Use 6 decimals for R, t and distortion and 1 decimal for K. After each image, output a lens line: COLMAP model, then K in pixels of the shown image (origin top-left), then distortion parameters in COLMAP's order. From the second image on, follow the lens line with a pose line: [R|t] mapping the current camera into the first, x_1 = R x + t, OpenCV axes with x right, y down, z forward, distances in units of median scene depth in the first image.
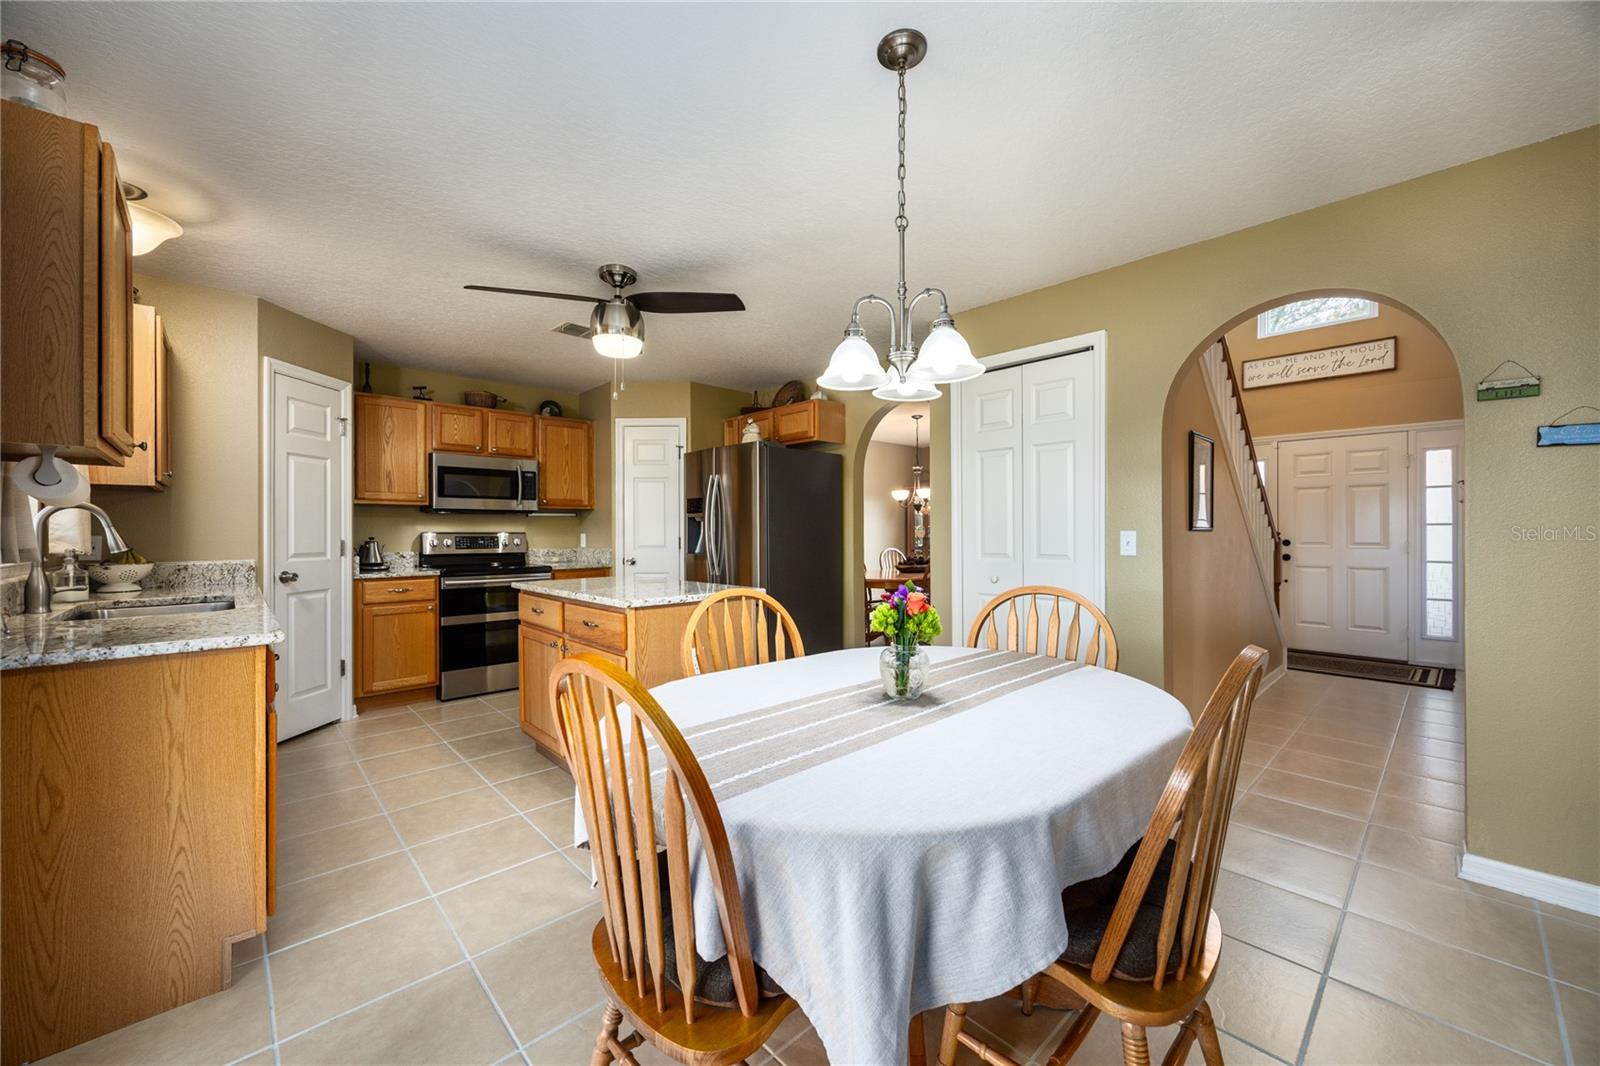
lens RADIAL K [[611.2, 0, 798.6], [0, 611.2, 531.2], [0, 0, 1]] dist [-0.005850, 0.000163]
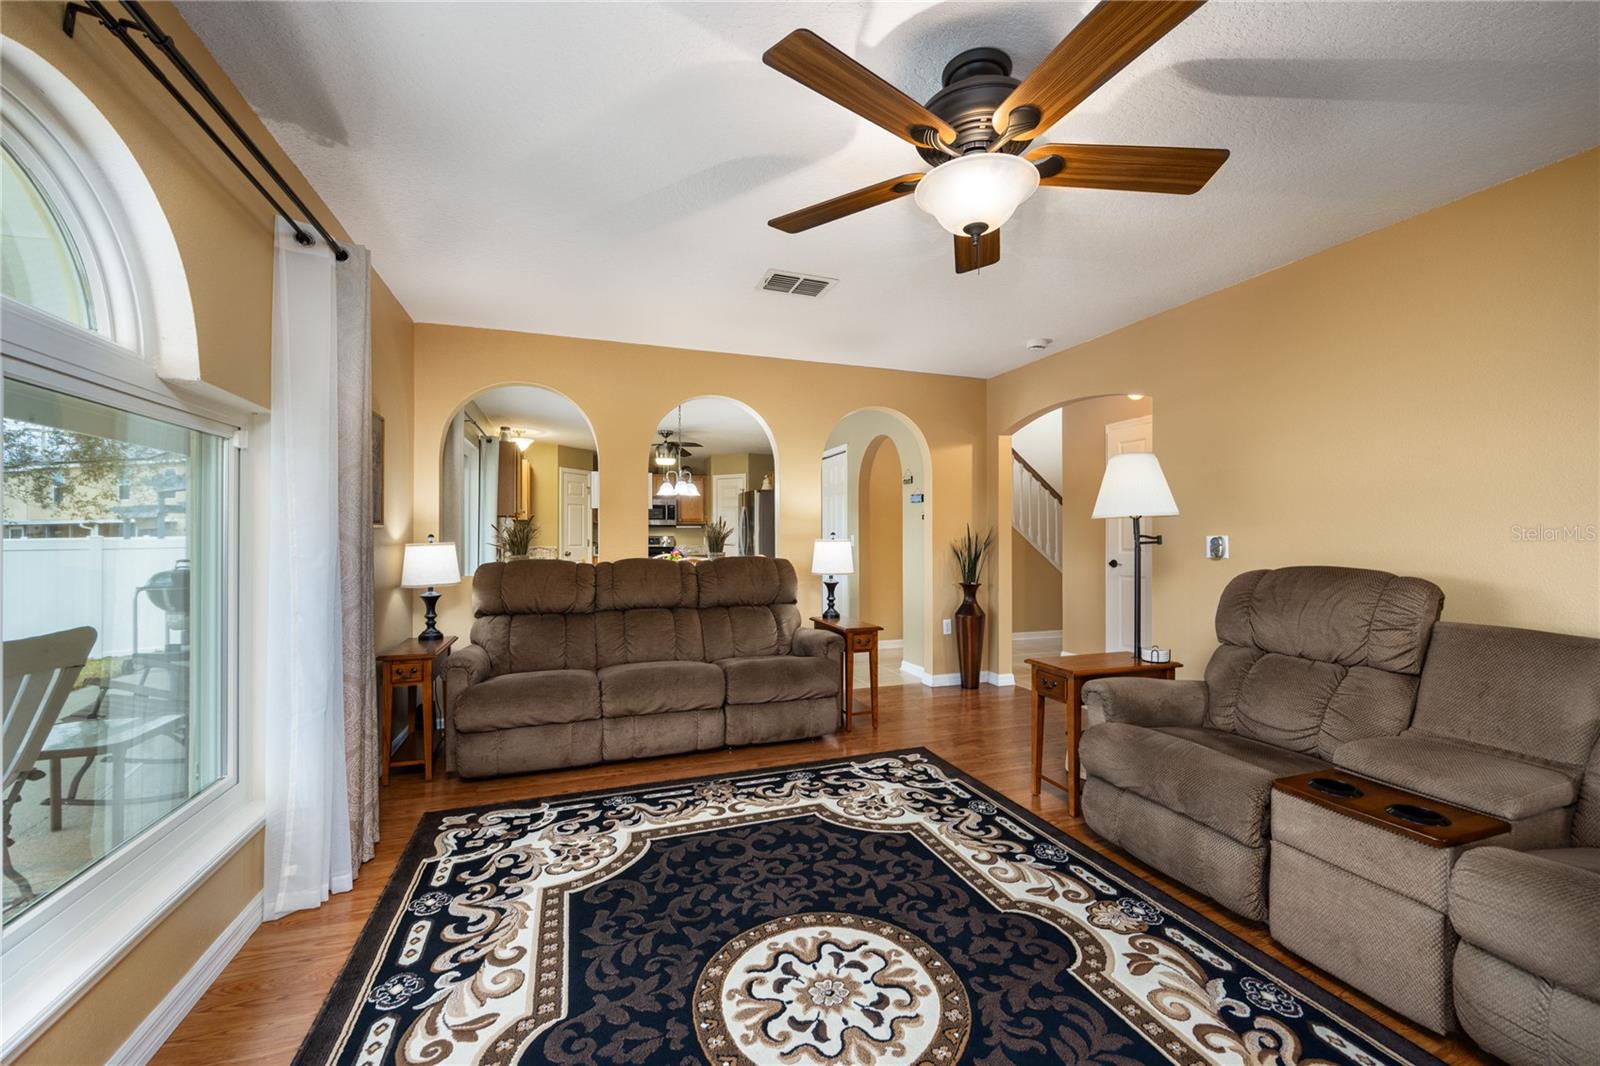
lens RADIAL K [[640.0, 0, 809.1], [0, 640.0, 534.3], [0, 0, 1]] dist [-0.000299, 0.000928]
pose [[0.913278, 0.003354, -0.407322, 0.937015], [-0.003699, 0.999993, -0.000060, -0.007105], [0.407319, 0.001561, 0.913285, -0.821493]]
